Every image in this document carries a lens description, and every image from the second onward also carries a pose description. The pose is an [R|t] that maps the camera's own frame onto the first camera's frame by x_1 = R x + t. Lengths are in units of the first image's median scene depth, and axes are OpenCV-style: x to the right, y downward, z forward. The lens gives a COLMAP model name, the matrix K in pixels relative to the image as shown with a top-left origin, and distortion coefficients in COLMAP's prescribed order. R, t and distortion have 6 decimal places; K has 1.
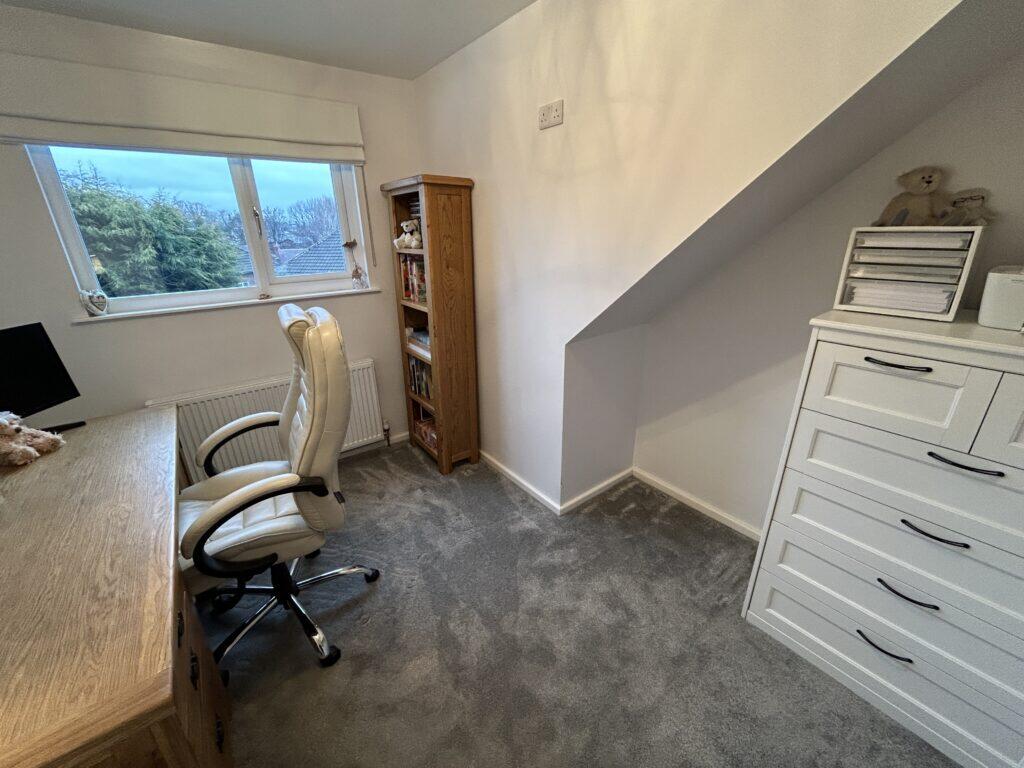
lens RADIAL K [[415.5, 0, 510.4], [0, 415.5, 383.4], [0, 0, 1]] dist [-0.002391, 0.000251]
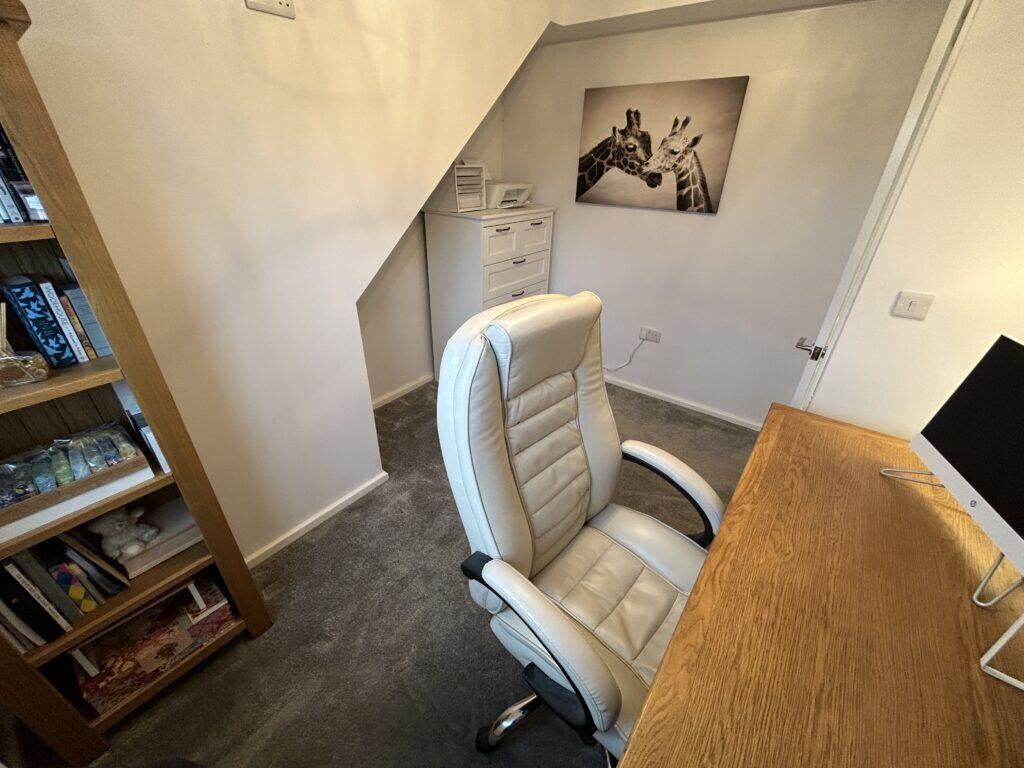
lens RADIAL K [[415.5, 0, 510.4], [0, 415.5, 383.4], [0, 0, 1]] dist [-0.002391, 0.000251]
pose [[-0.262987, -0.453411, 0.851620, -1.048297], [0.330599, 0.786902, 0.521046, -0.416291], [-0.906389, 0.418573, -0.057048, 1.090825]]
